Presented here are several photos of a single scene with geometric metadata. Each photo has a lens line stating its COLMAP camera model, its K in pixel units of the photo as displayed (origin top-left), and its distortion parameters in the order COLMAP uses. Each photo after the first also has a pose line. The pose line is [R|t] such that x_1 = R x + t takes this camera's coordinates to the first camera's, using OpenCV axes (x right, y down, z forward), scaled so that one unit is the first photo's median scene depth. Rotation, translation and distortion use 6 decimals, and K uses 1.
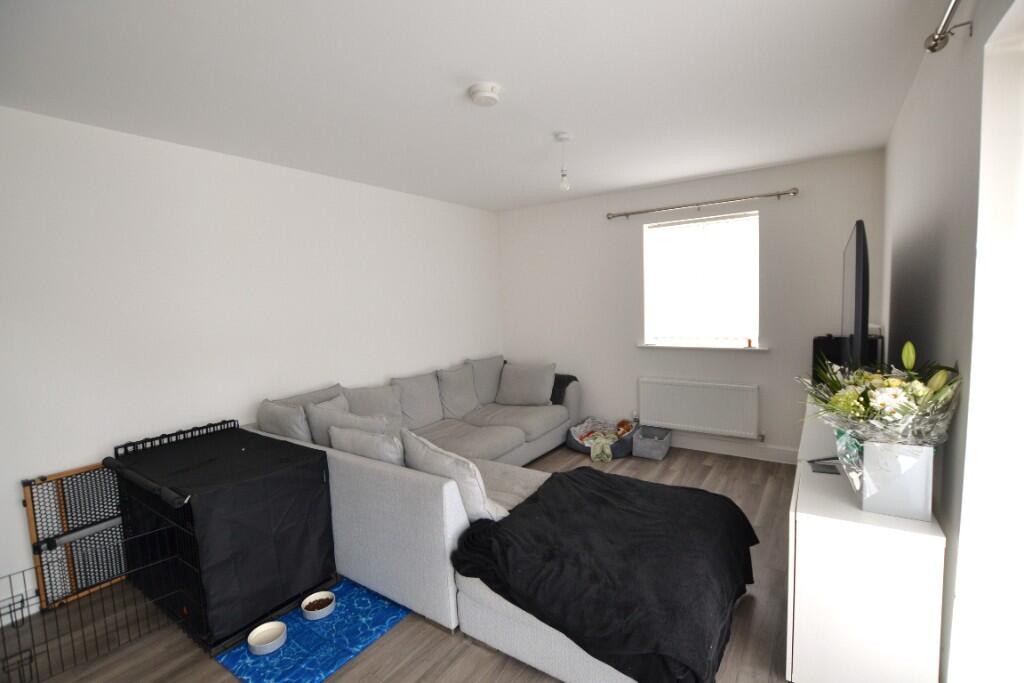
lens RADIAL K [[460.7, 0, 512.0], [0, 460.7, 341.5], [0, 0, 1]] dist [-0.046908, 0.000136]
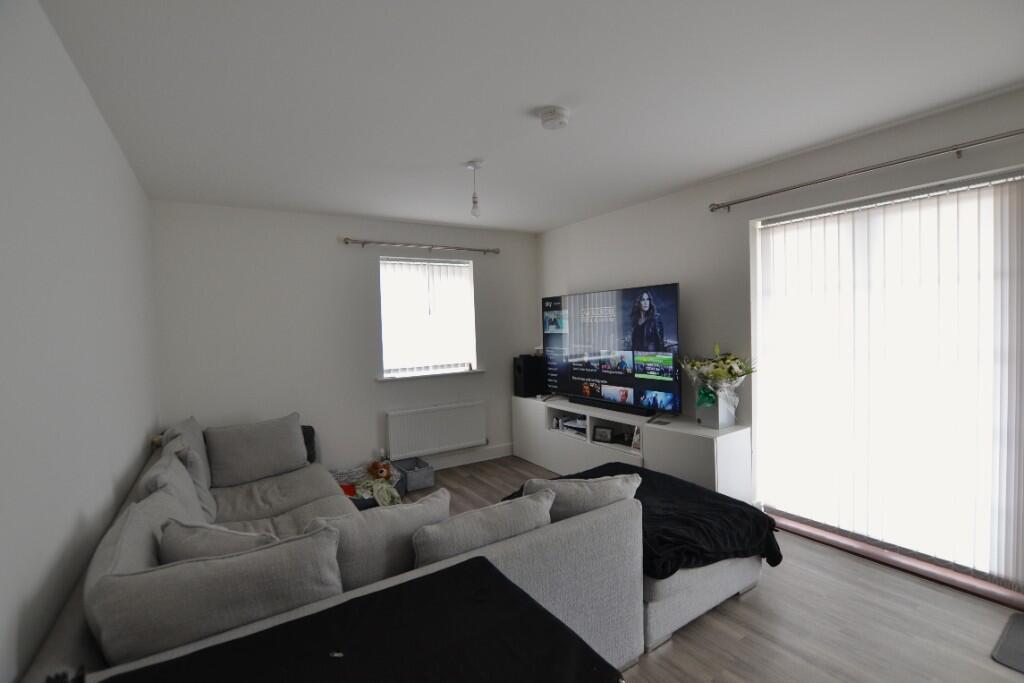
lens RADIAL K [[463.6, 0, 512.0], [0, 463.6, 341.5], [0, 0, 1]] dist [-0.017223, 0.000847]
pose [[0.382187, -0.010792, 0.924022, -0.588038], [0.097674, 0.994802, -0.028781, -0.017610], [-0.918909, 0.101253, 0.381254, 0.417918]]
